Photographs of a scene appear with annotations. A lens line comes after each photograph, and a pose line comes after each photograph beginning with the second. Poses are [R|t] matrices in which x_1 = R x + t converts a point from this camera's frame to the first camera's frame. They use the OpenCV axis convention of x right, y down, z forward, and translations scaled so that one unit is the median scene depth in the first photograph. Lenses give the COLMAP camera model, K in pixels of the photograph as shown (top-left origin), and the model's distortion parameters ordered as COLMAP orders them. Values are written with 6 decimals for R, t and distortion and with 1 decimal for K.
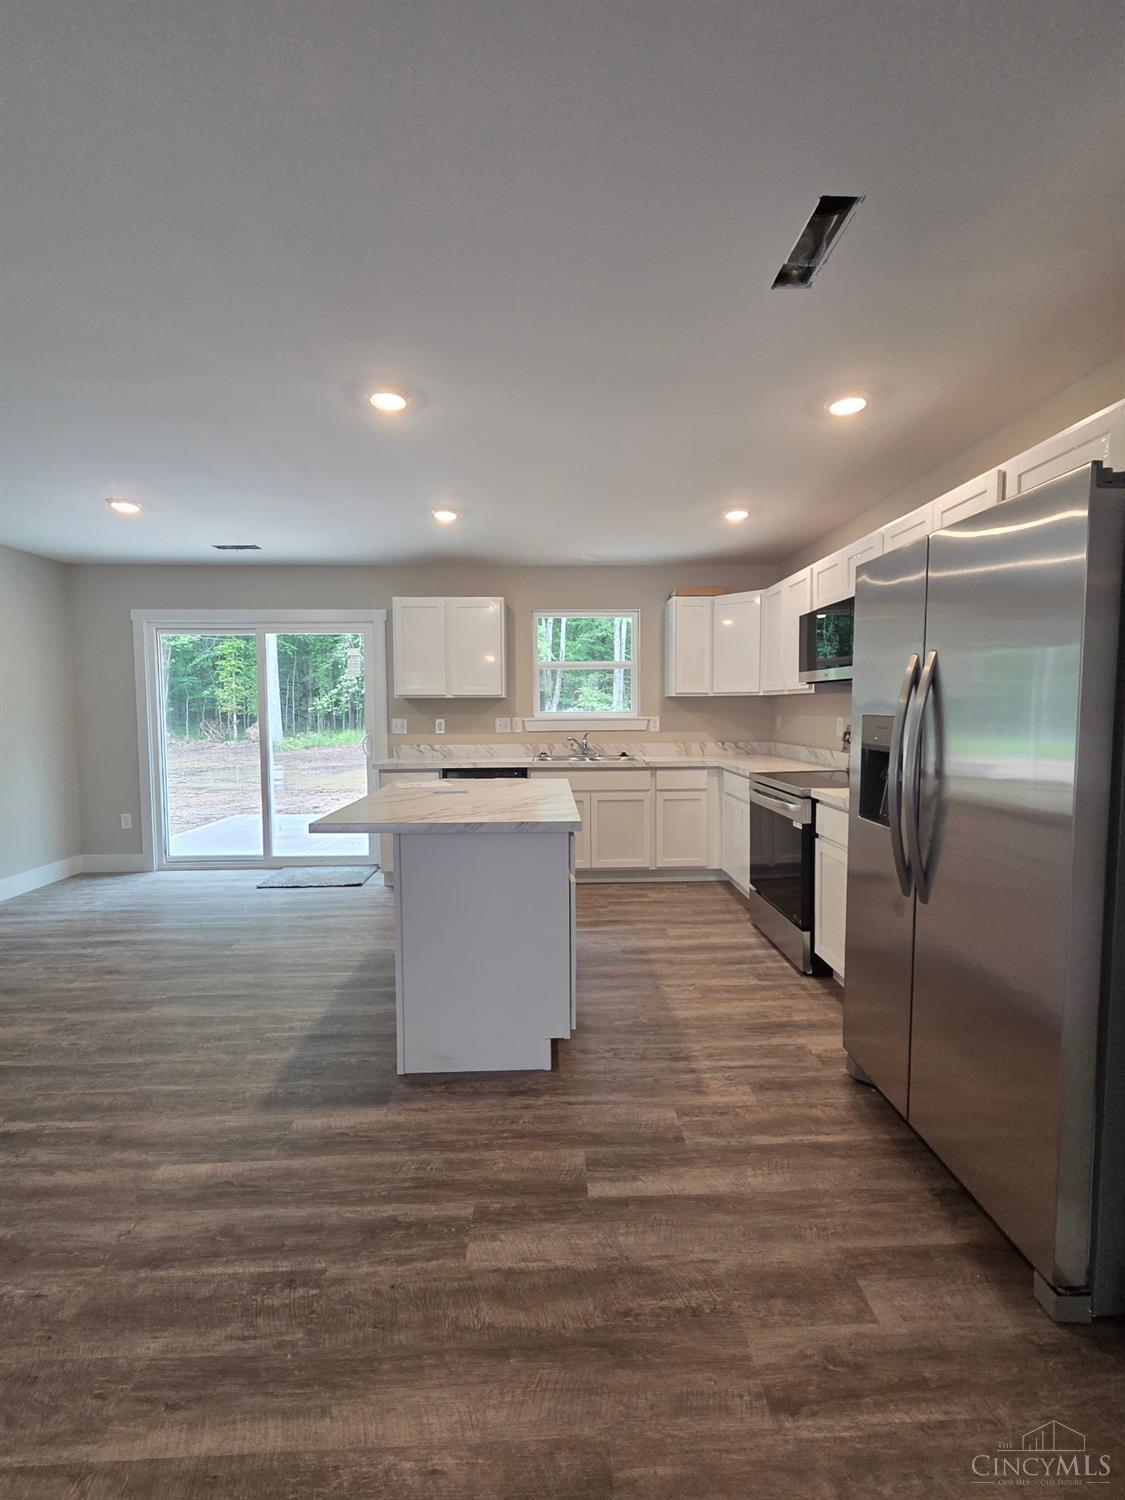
lens RADIAL K [[618.3, 0, 567.7], [0, 618.3, 745.6], [0, 0, 1]] dist [-0.000351, -0.000056]
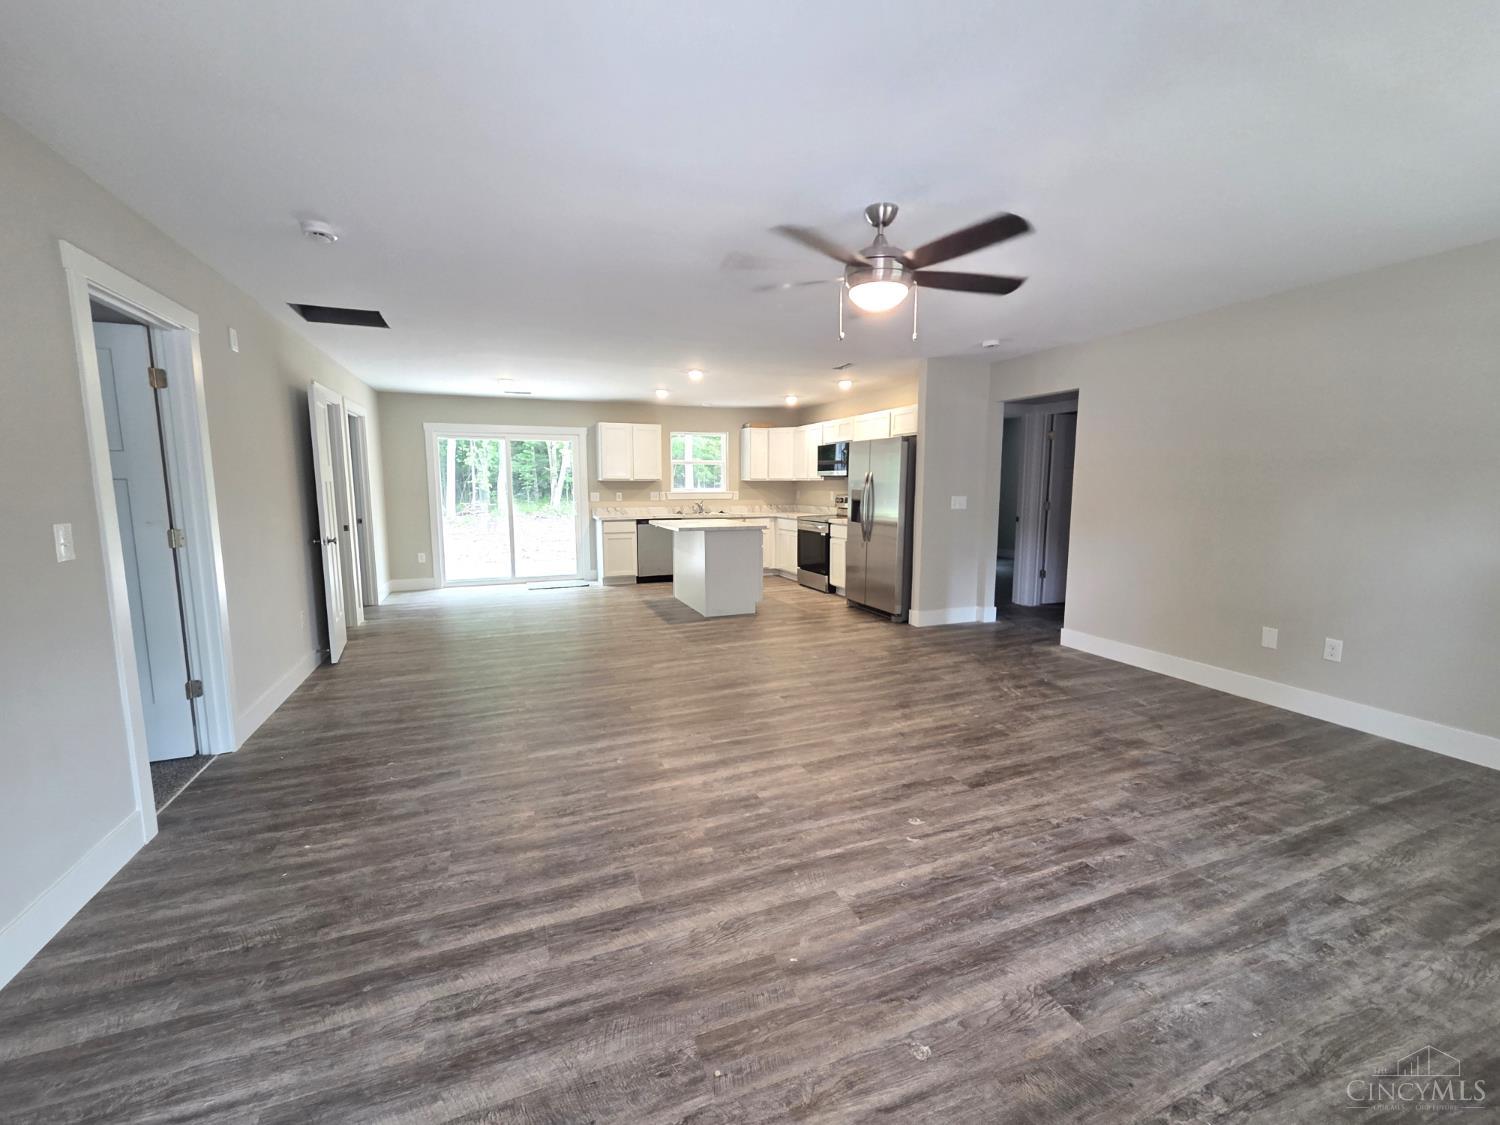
lens RADIAL K [[618.3, 0, 744.5], [0, 618.3, 559.1], [0, 0, 1]] dist [-0.000351, -0.000056]
pose [[0.942105, -0.035615, 0.333421, -0.679944], [0.016333, 0.998037, 0.060457, 0.063936], [-0.334920, -0.051511, 0.940838, -1.114212]]
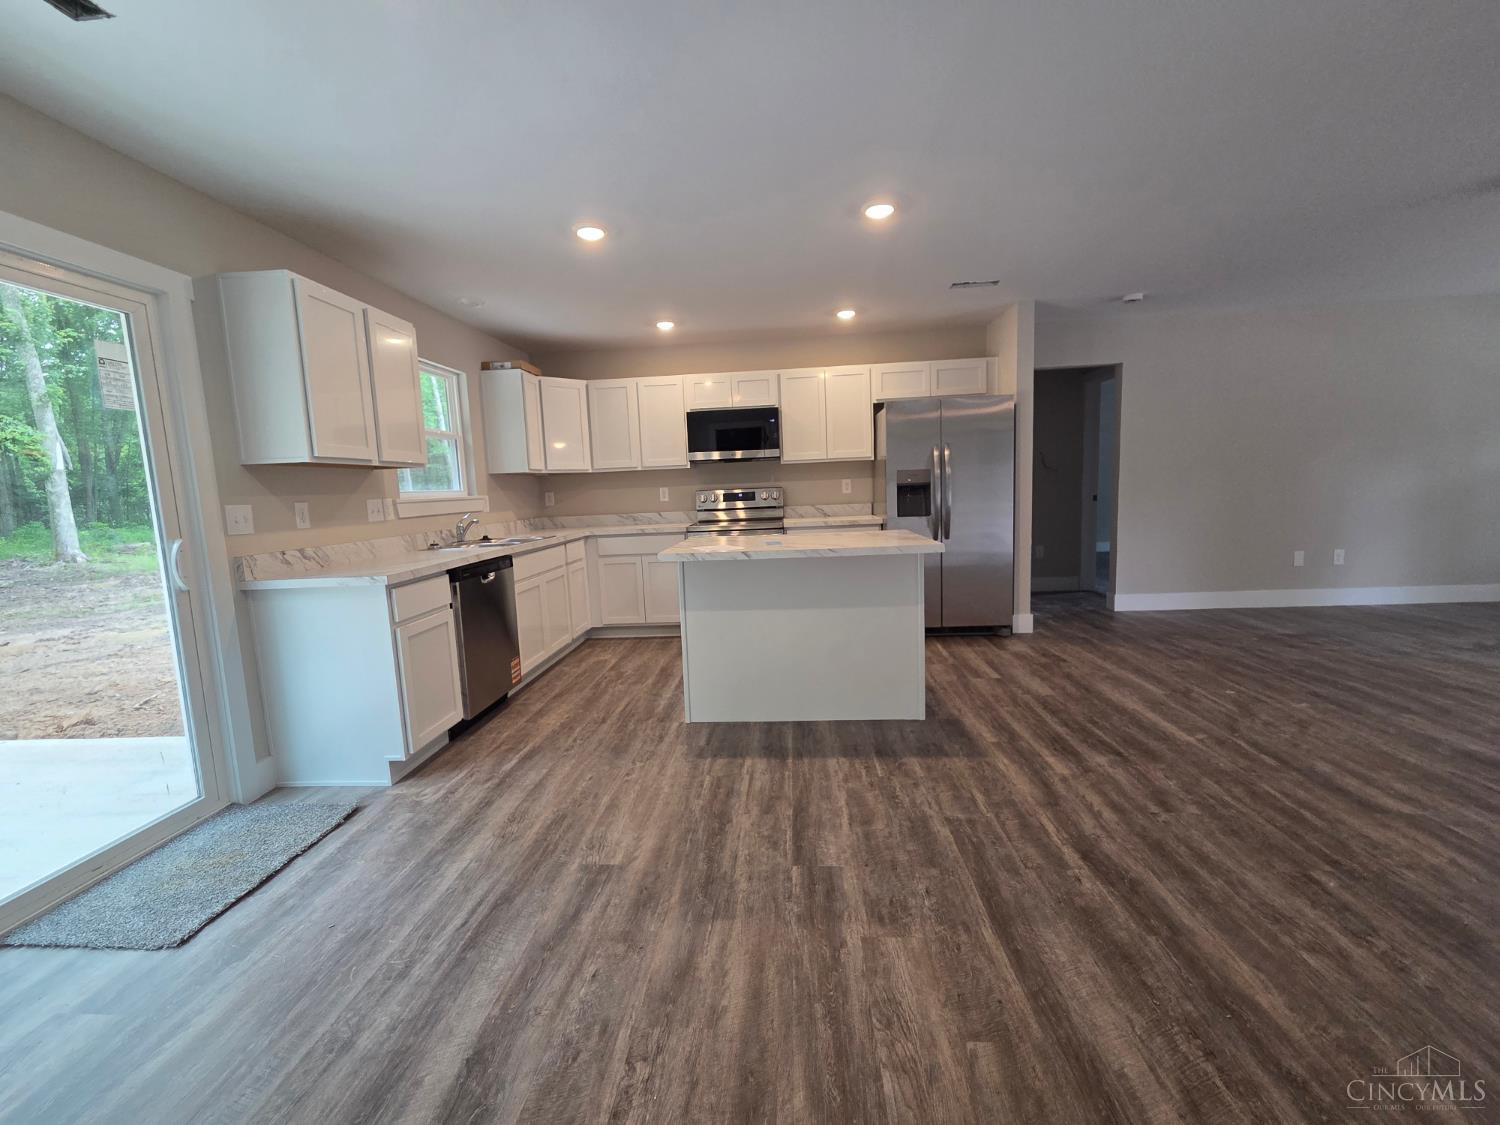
lens RADIAL K [[618.3, 0, 744.5], [0, 618.3, 559.1], [0, 0, 1]] dist [-0.000351, -0.000056]
pose [[0.110840, -0.112806, 0.987415, -1.085590], [0.104635, 0.989340, 0.101280, -0.009868], [-0.988315, 0.092093, 0.121462, 0.782398]]
